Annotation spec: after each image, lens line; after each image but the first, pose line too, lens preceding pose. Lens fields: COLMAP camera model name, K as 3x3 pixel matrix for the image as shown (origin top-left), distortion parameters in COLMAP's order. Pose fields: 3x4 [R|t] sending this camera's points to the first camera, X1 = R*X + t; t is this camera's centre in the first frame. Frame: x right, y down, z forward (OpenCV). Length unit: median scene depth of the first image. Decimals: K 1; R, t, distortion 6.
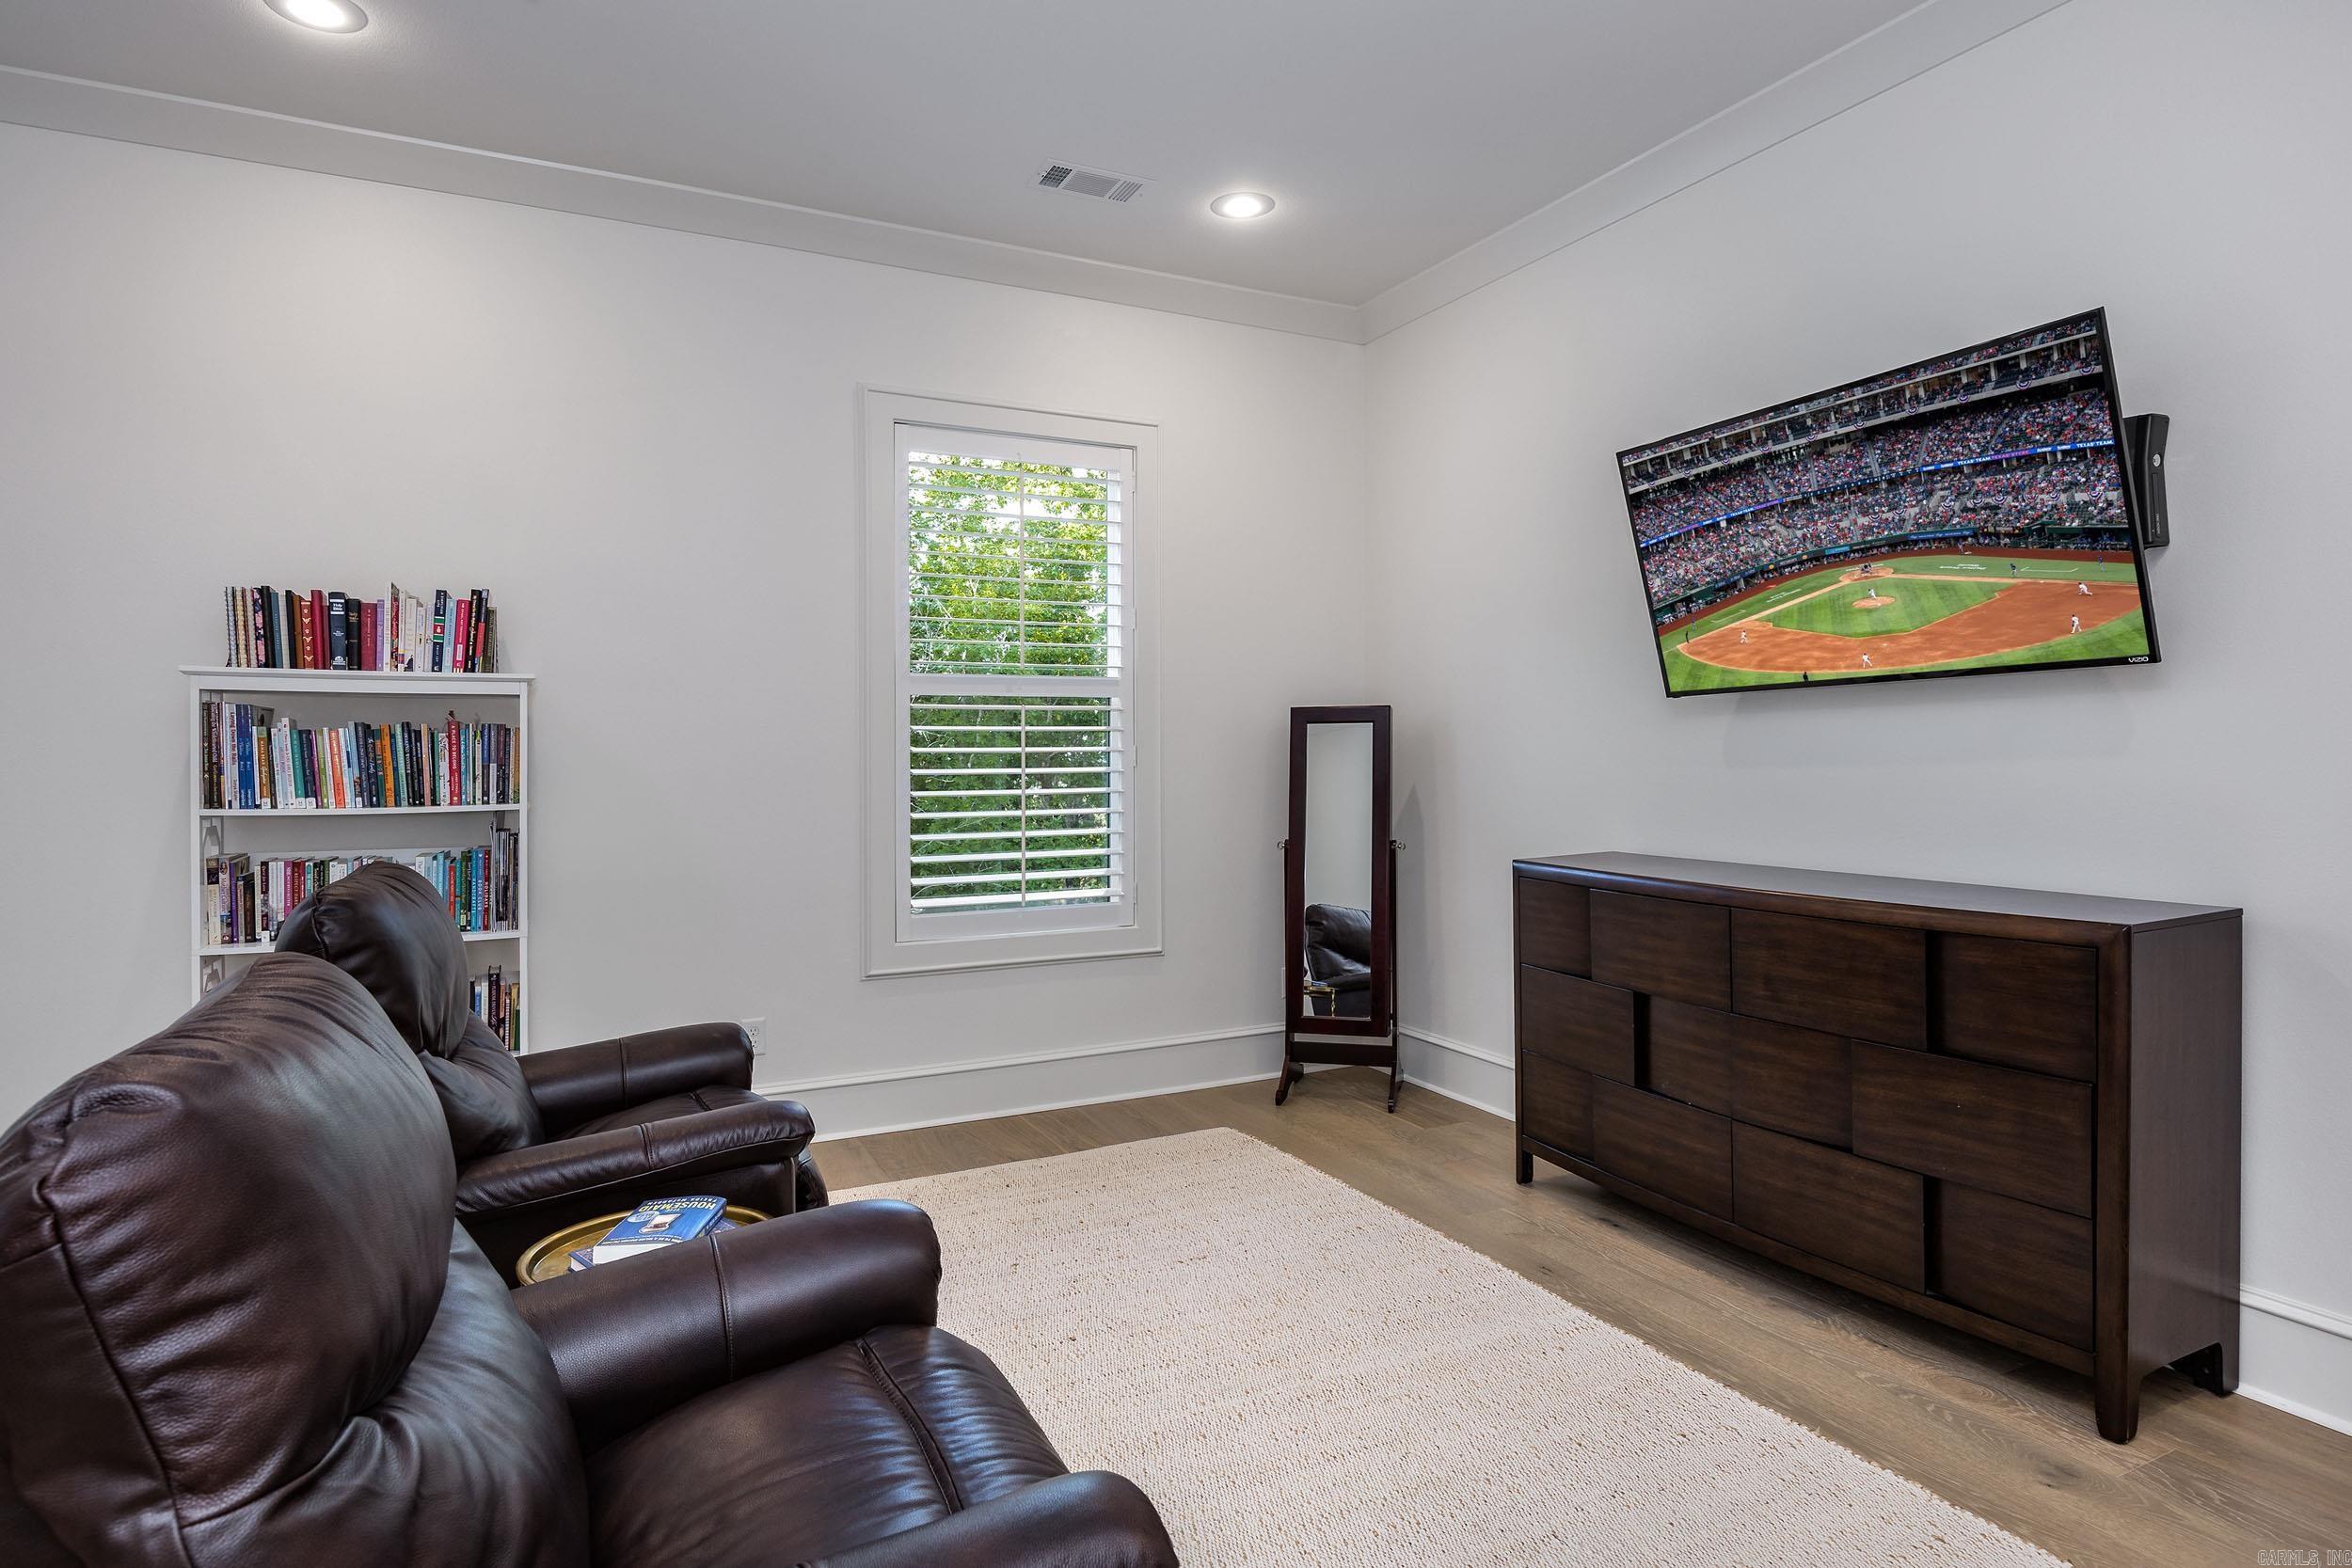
lens RADIAL K [[1170.3, 0, 1176.0], [0, 1170.3, 784.0], [0, 0, 1]] dist [-0.040148, 0.000142]
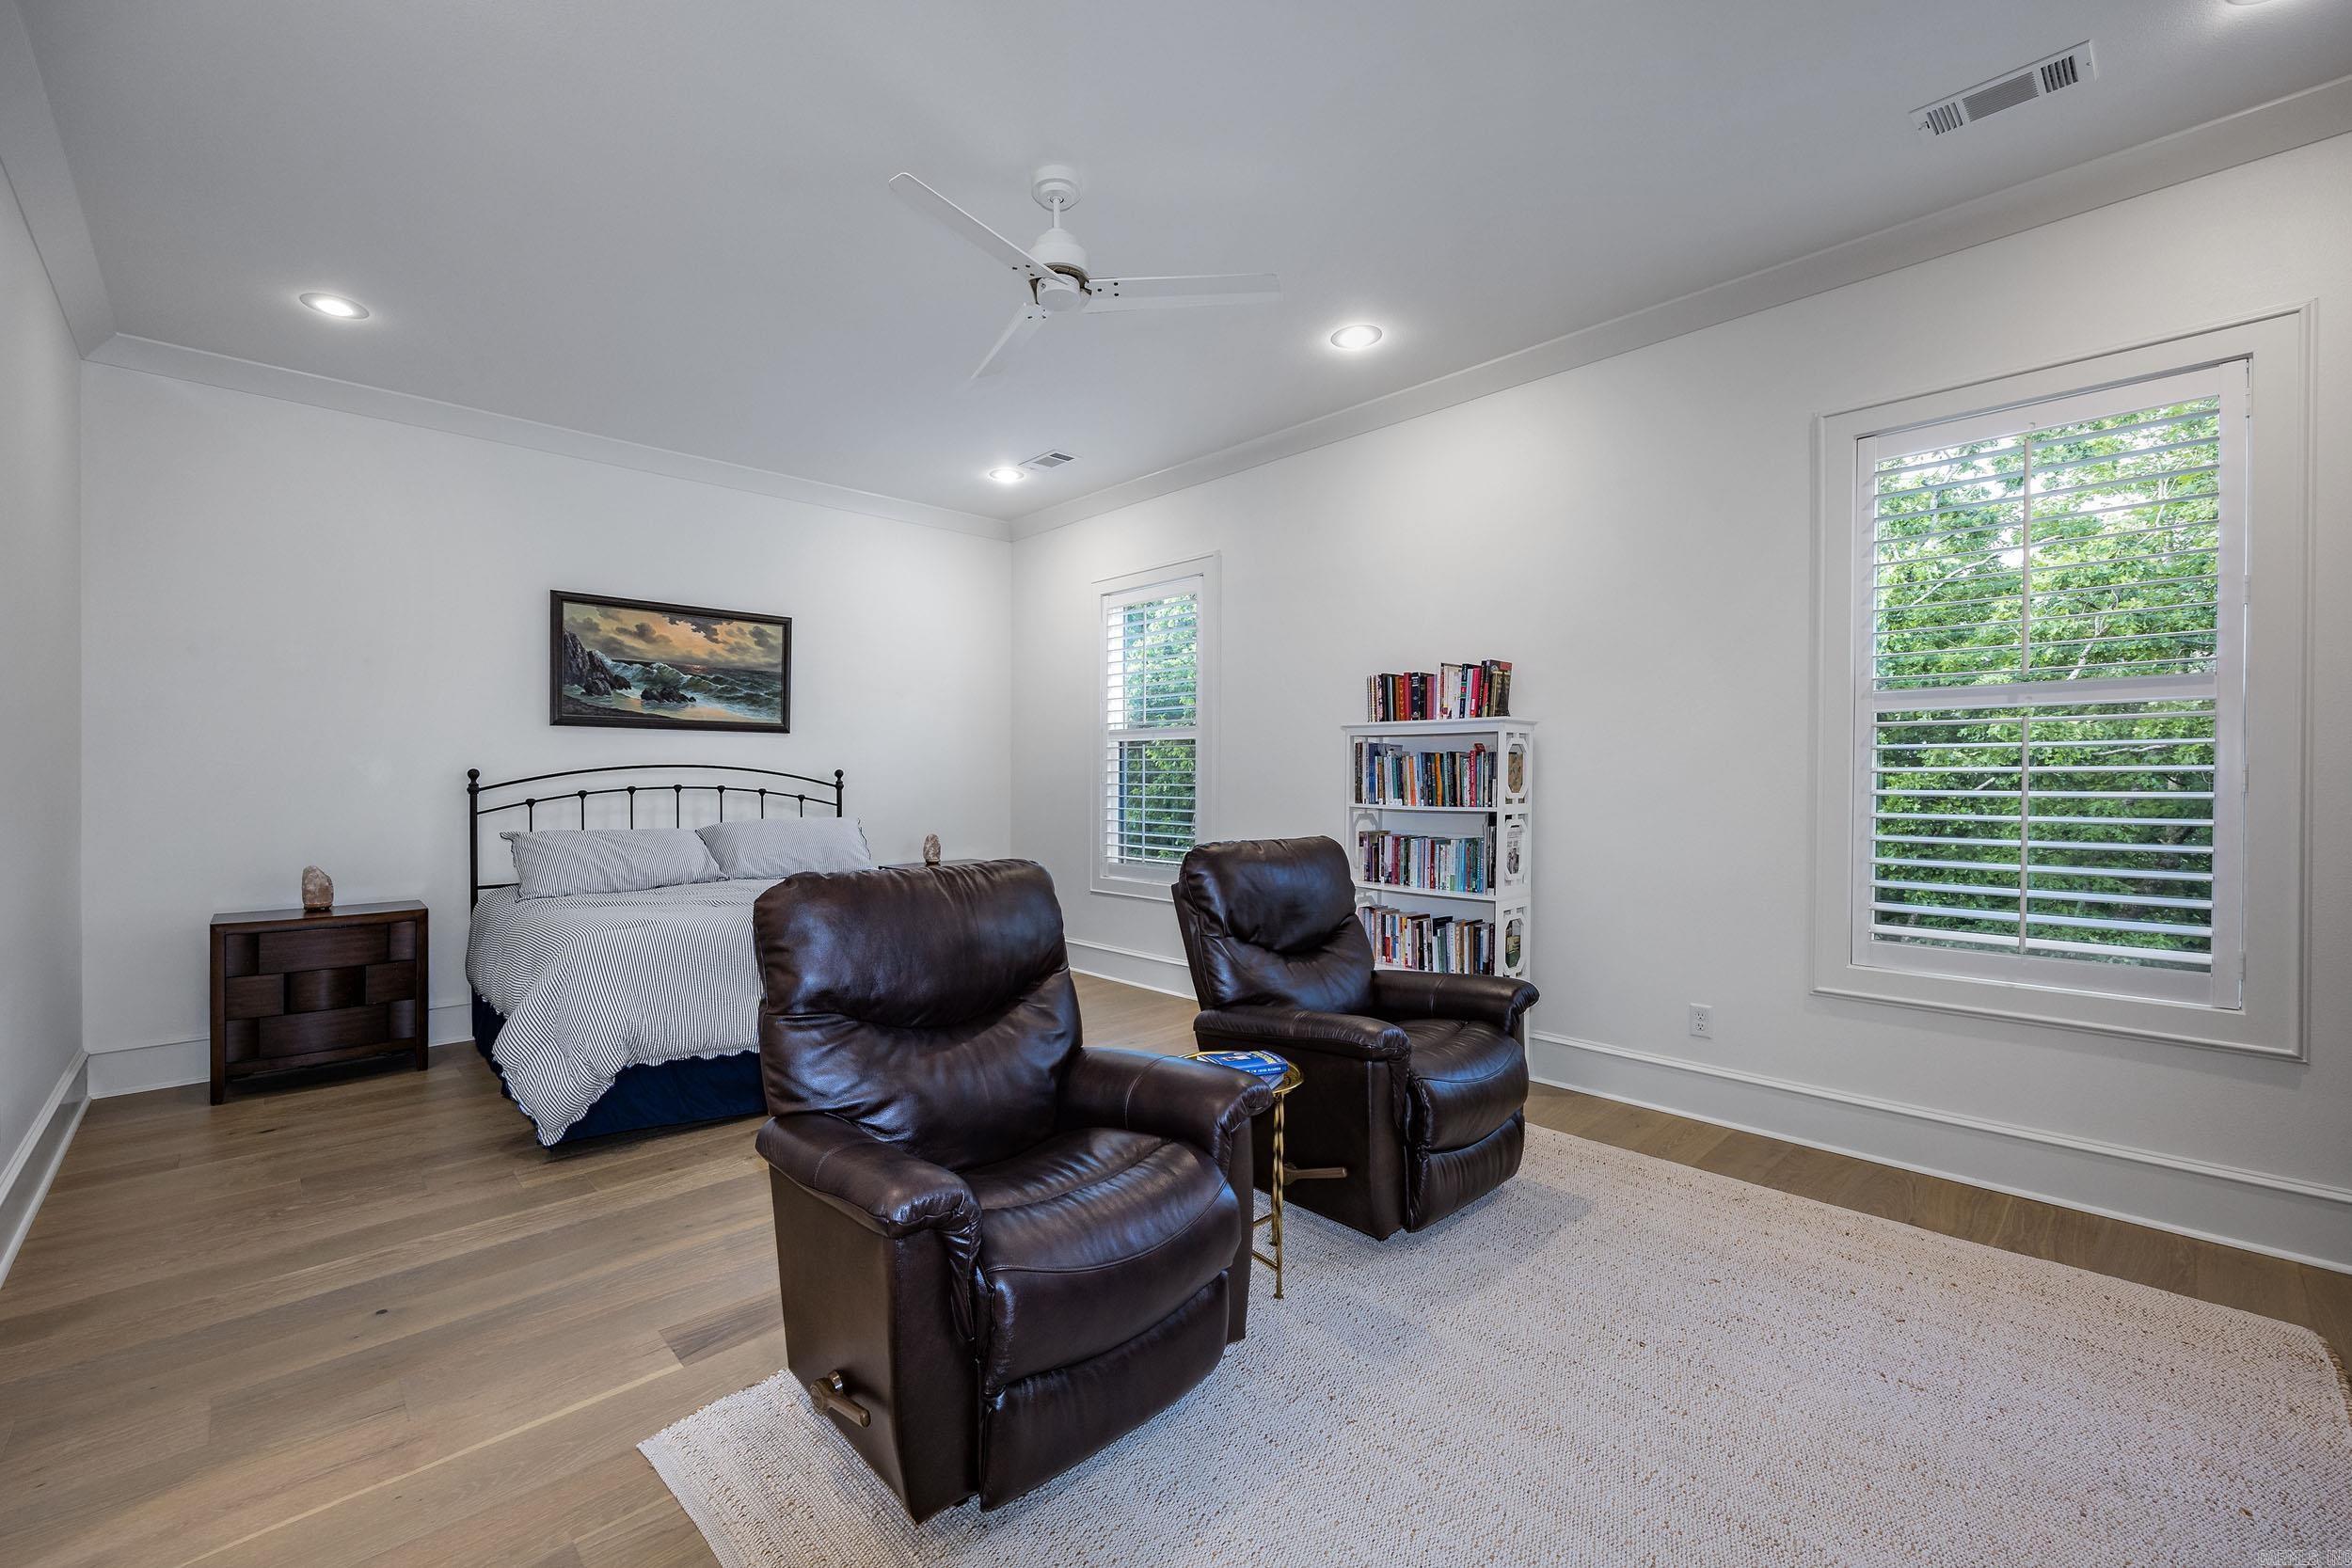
lens RADIAL K [[951.3, 0, 1176.0], [0, 951.3, 784.0], [0, 0, 1]] dist [-0.003524, 0.000058]
pose [[0.324857, 0.014327, -0.945655, 0.423459], [-0.024856, 0.999669, 0.006607, -0.010254], [0.945436, 0.021359, 0.325106, 0.243928]]
